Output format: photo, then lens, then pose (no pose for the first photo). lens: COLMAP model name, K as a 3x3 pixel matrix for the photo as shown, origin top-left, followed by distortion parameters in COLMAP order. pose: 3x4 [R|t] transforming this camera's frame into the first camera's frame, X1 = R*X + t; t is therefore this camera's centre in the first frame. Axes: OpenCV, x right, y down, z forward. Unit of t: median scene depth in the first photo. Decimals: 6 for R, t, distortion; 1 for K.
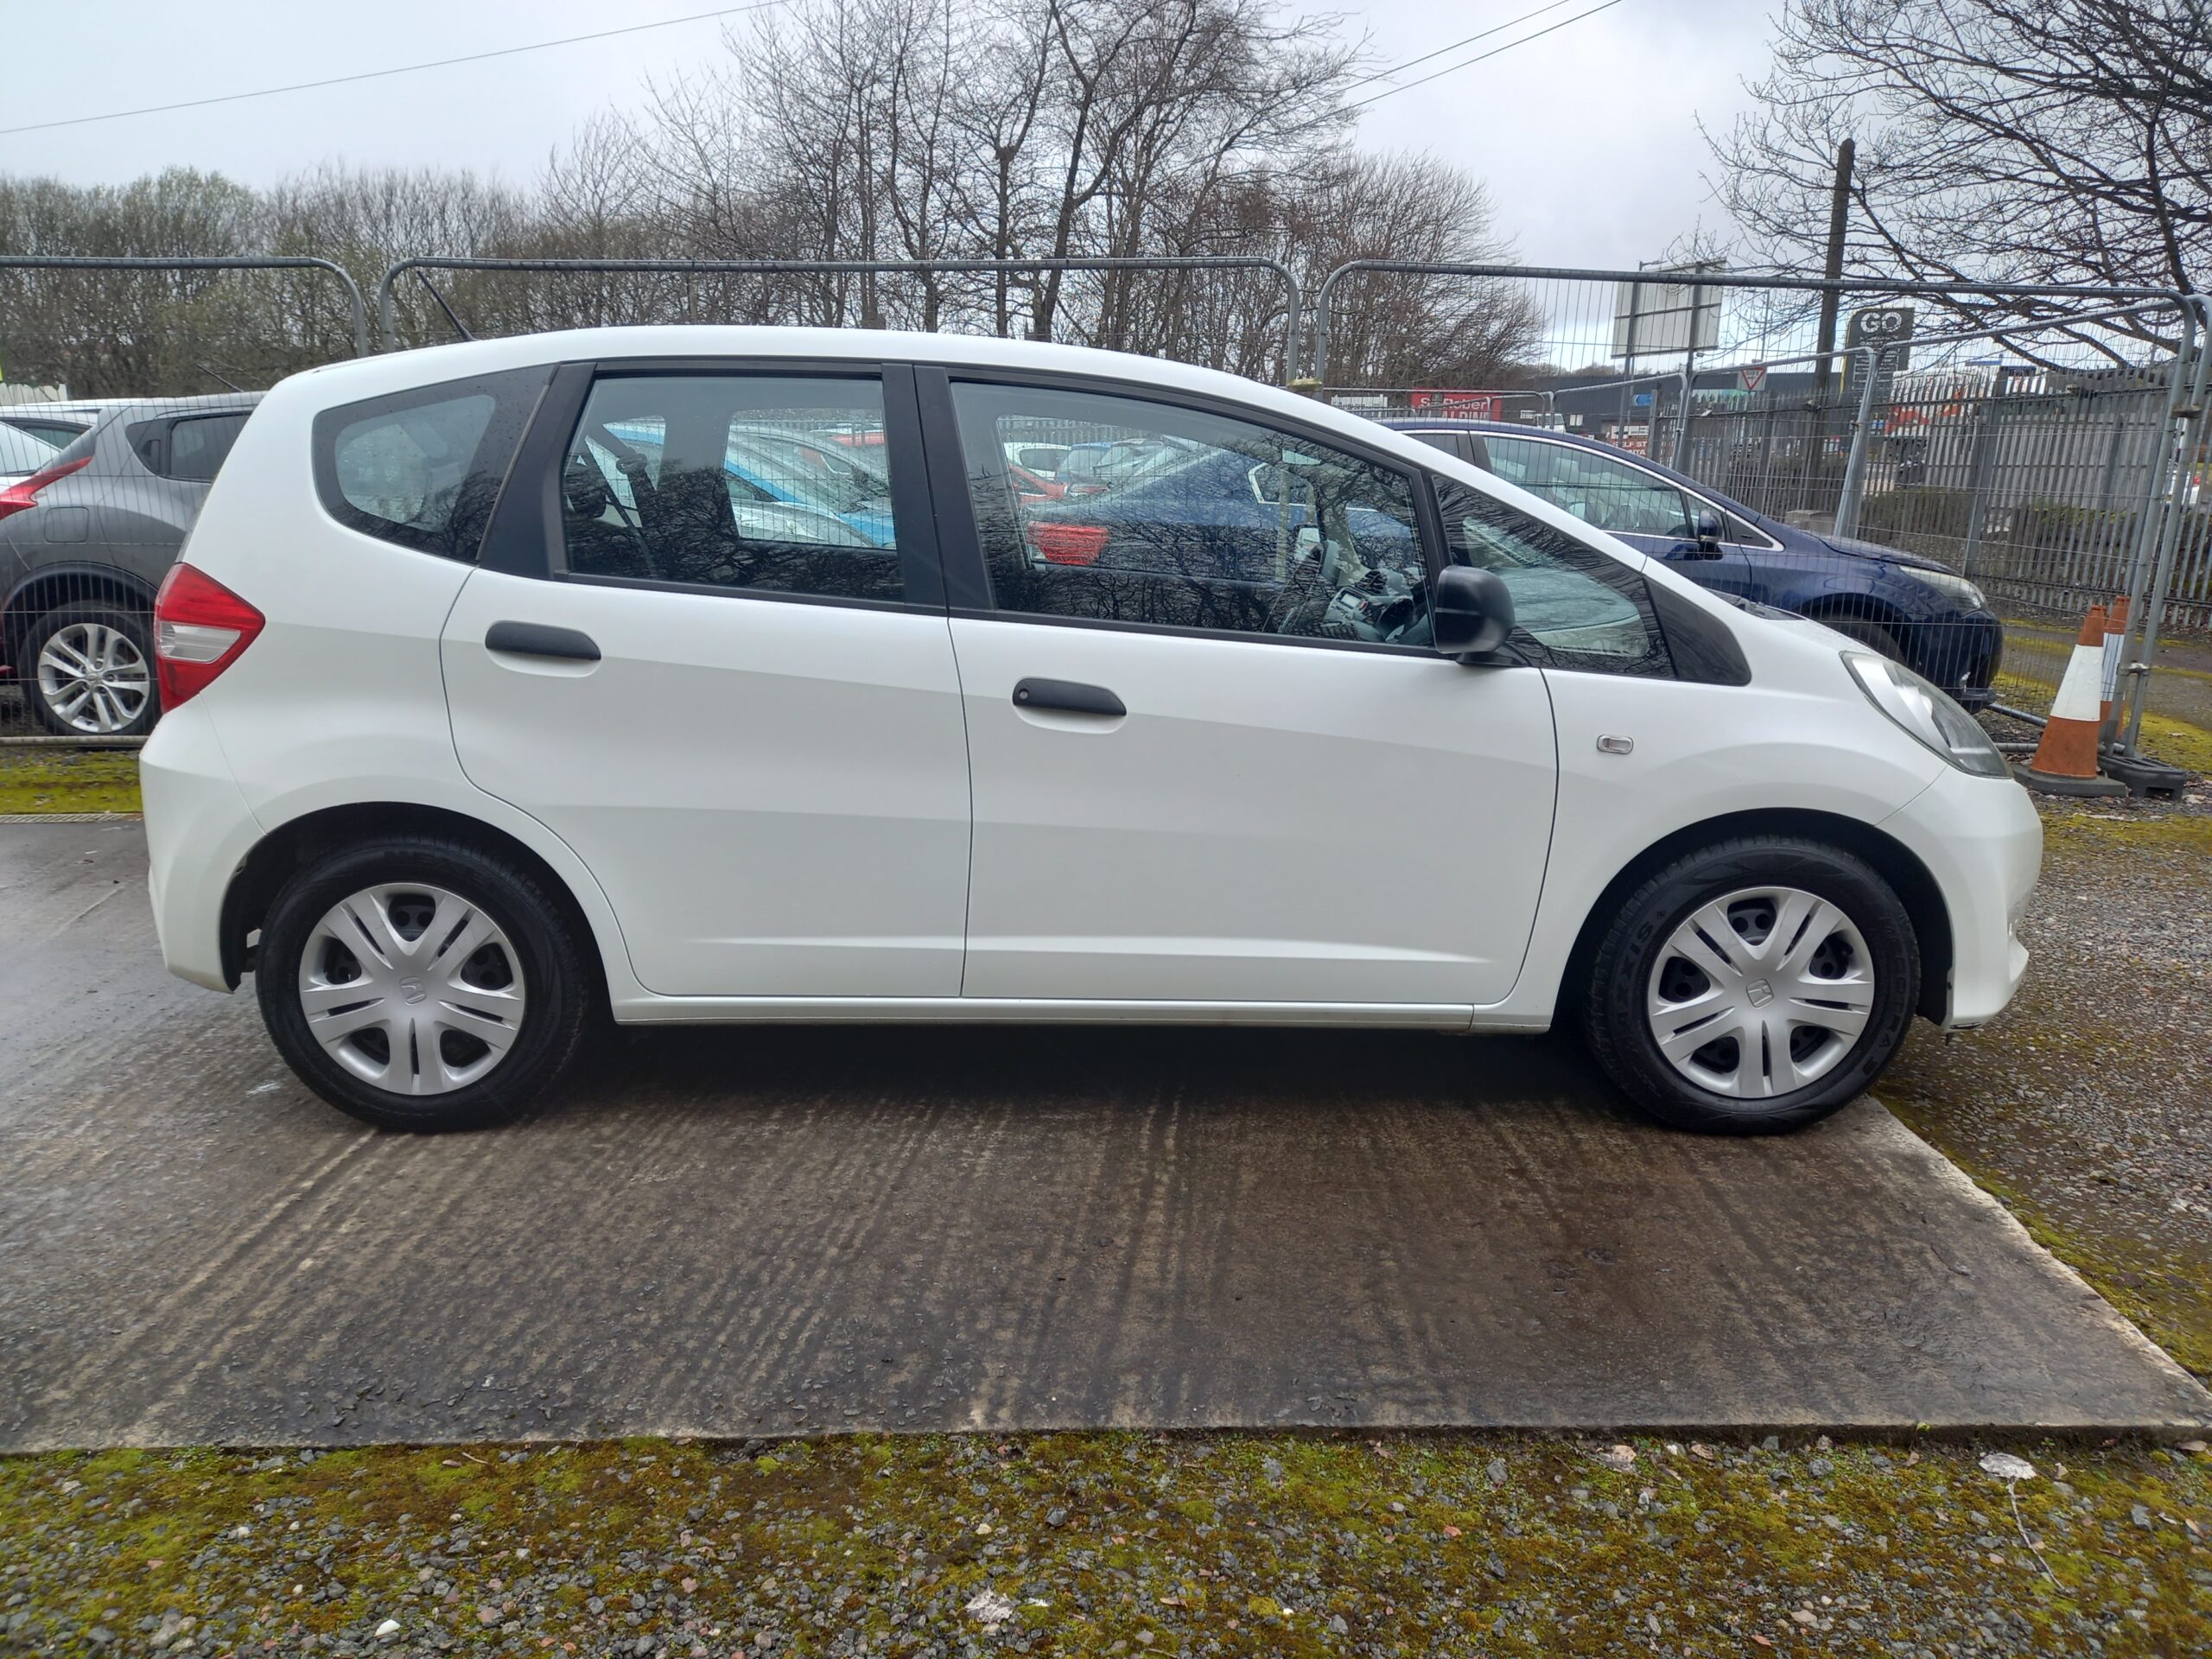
lens RADIAL K [[1622.2, 0, 1106.7], [0, 1622.2, 843.9], [0, 0, 1]] dist [0.068340, -0.073145]
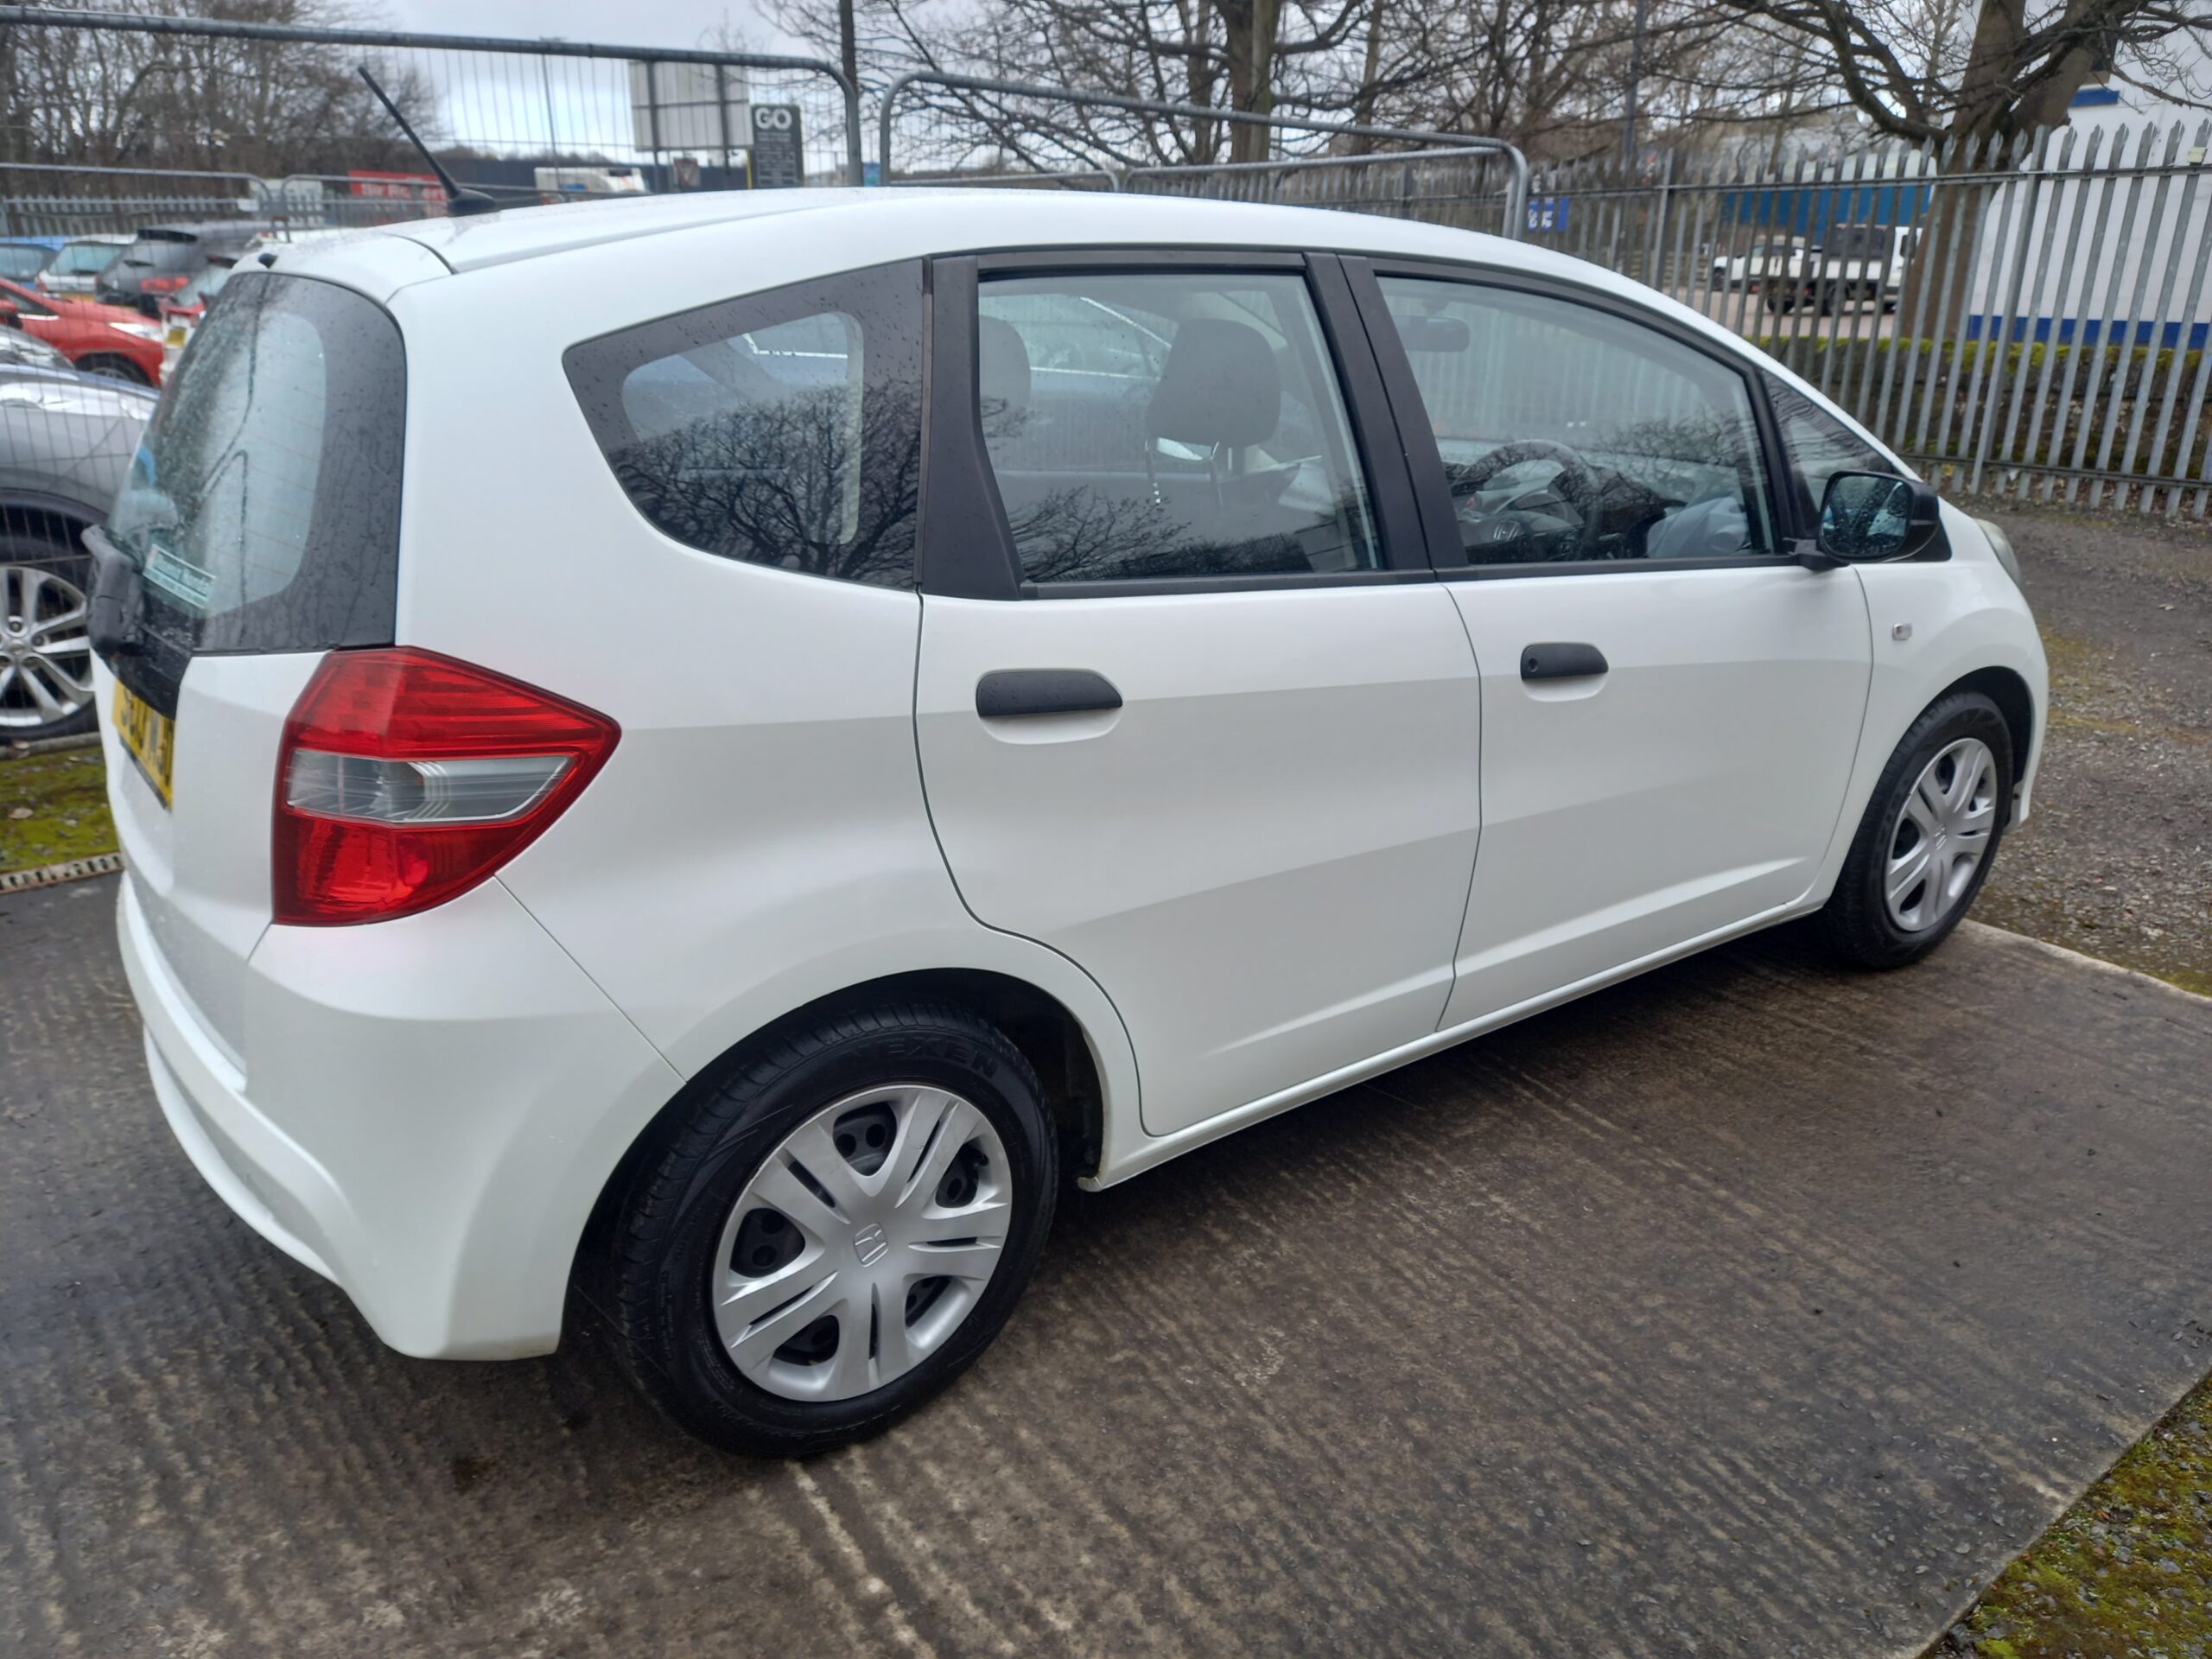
lens RADIAL K [[1619.1, 0, 1113.3], [0, 1619.1, 851.7], [0, 0, 1]] dist [0.054801, -0.070717]
pose [[0.806977, -0.207309, 0.553003, -0.680680], [0.139058, 0.976738, 0.163236, -0.159782], [-0.573979, -0.054828, 0.817033, 0.423003]]
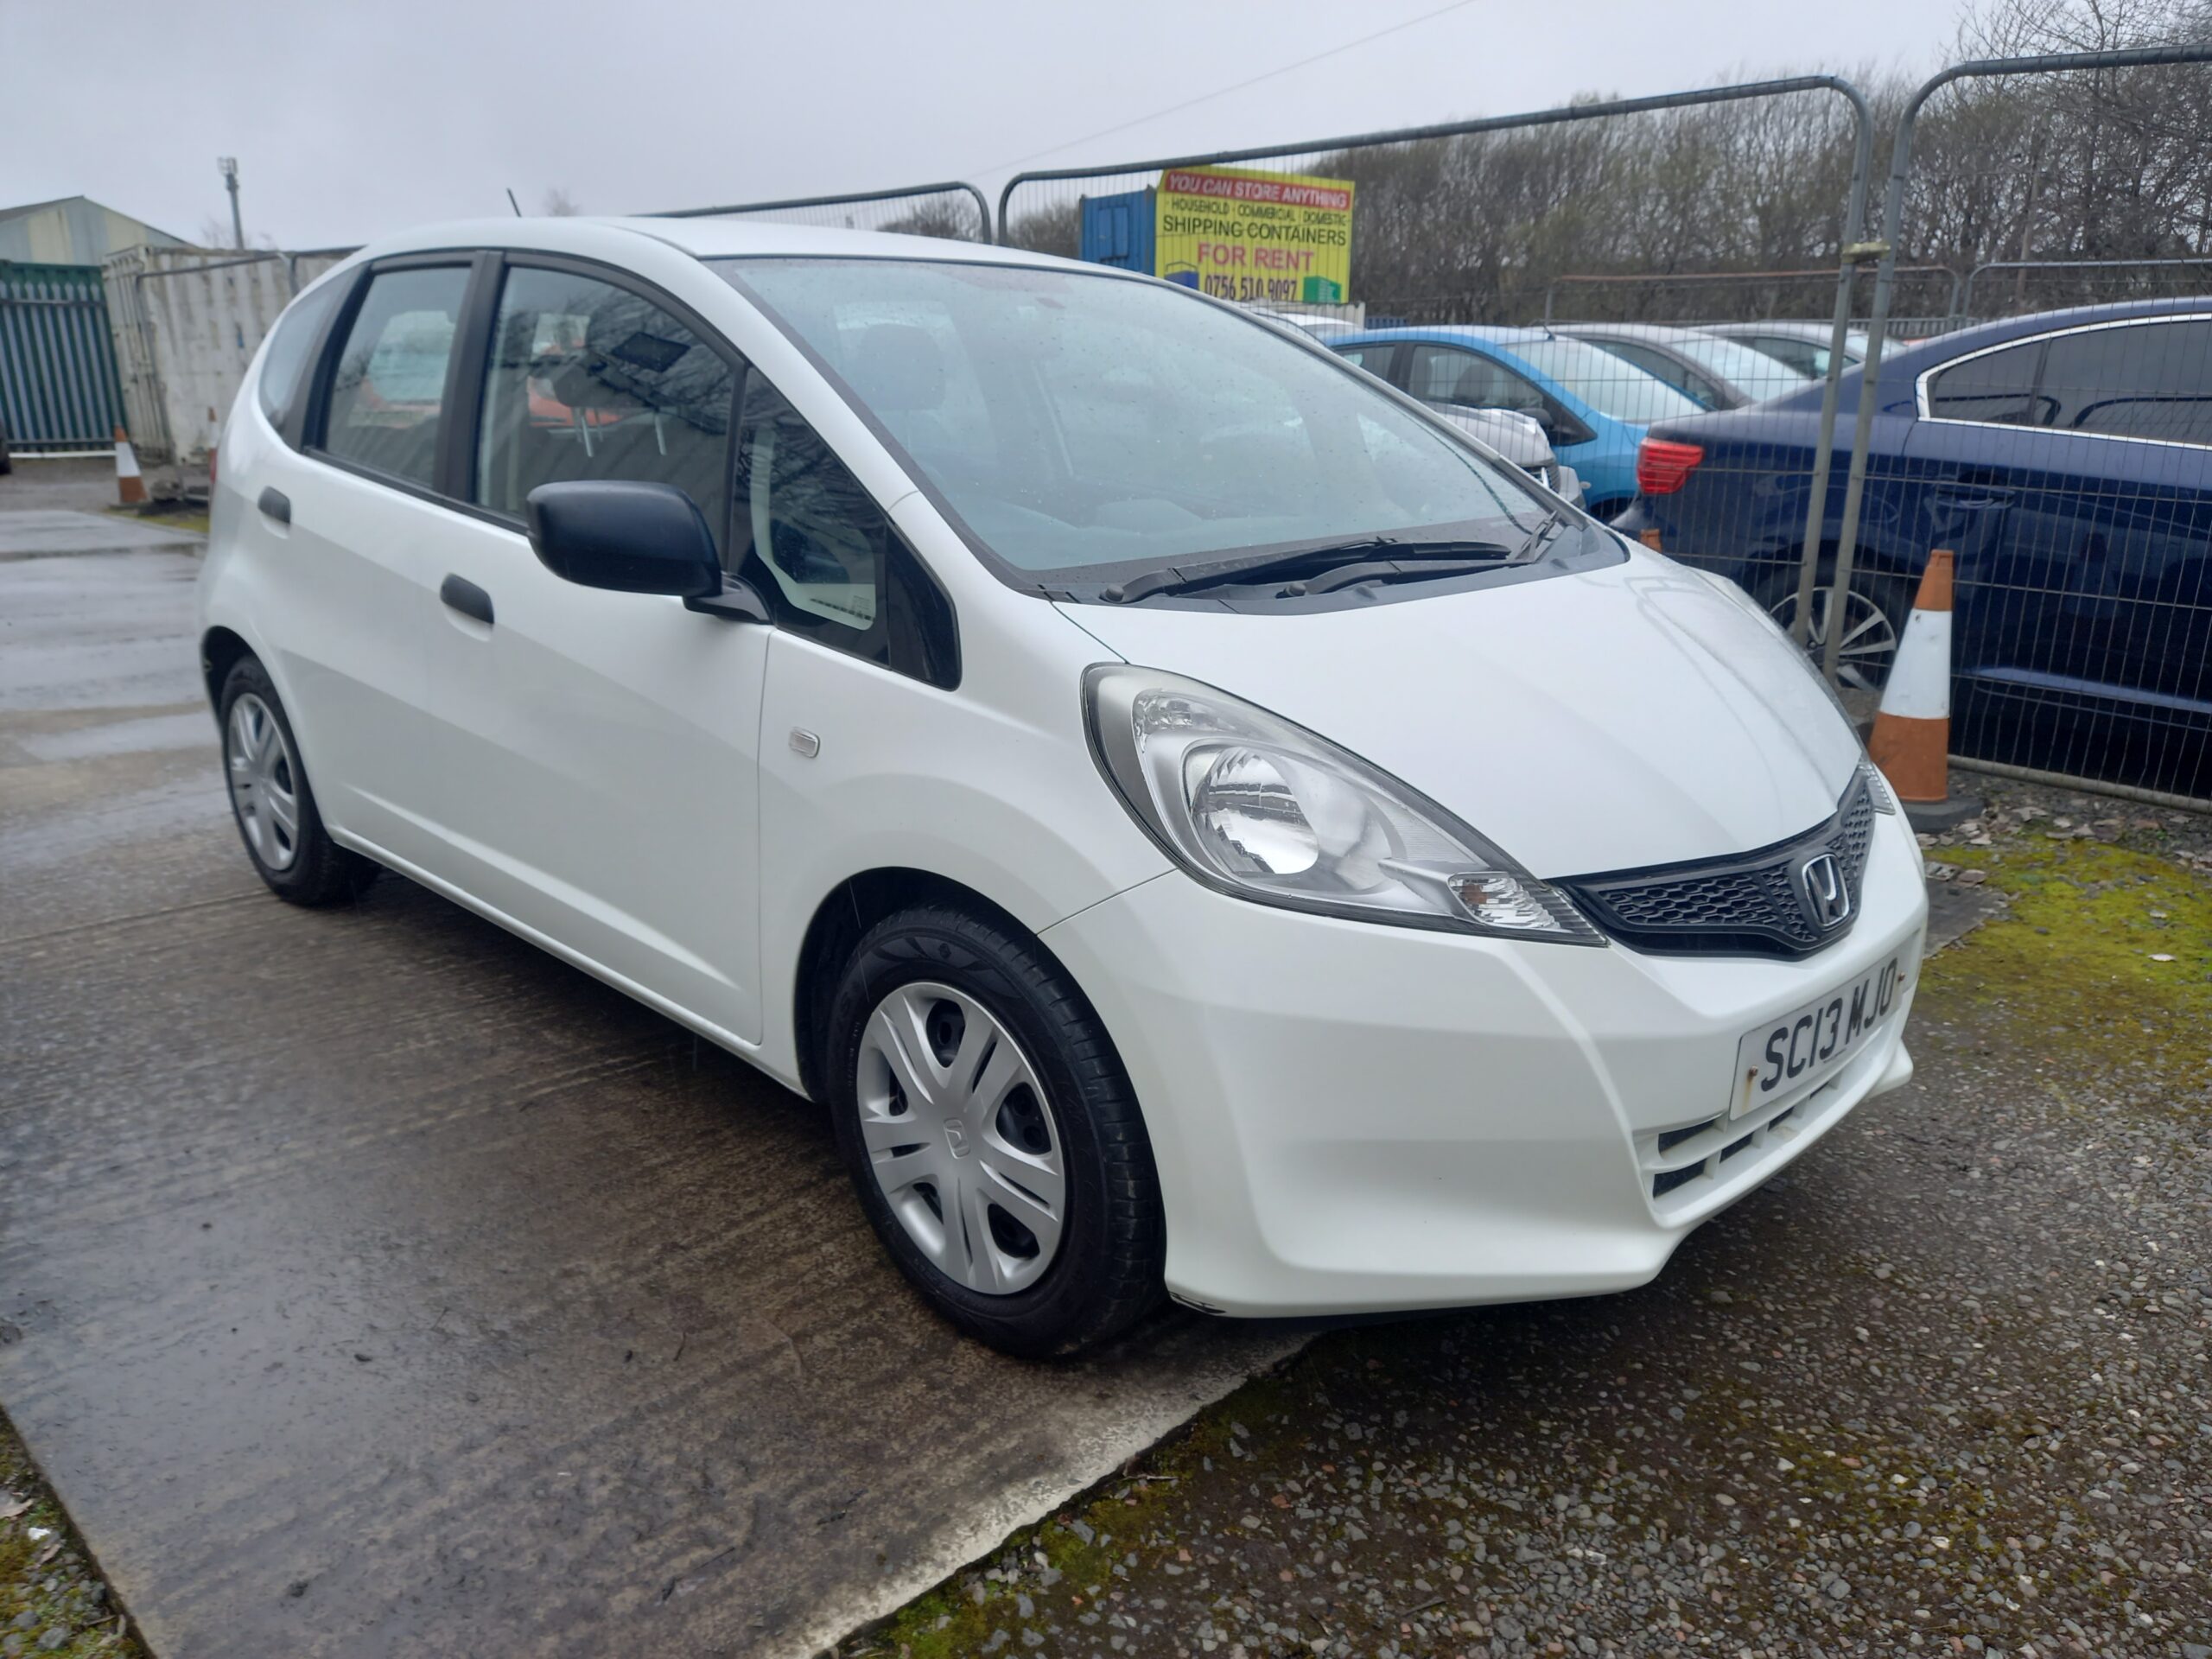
lens RADIAL K [[1643.6, 0, 1107.8], [0, 1643.6, 845.9], [0, 0, 1]] dist [0.055996, -0.066989]
pose [[0.700552, 0.205517, -0.683366, 0.907644], [-0.170400, 0.978105, 0.119471, -0.125470], [0.692958, 0.032750, 0.720234, 0.549047]]
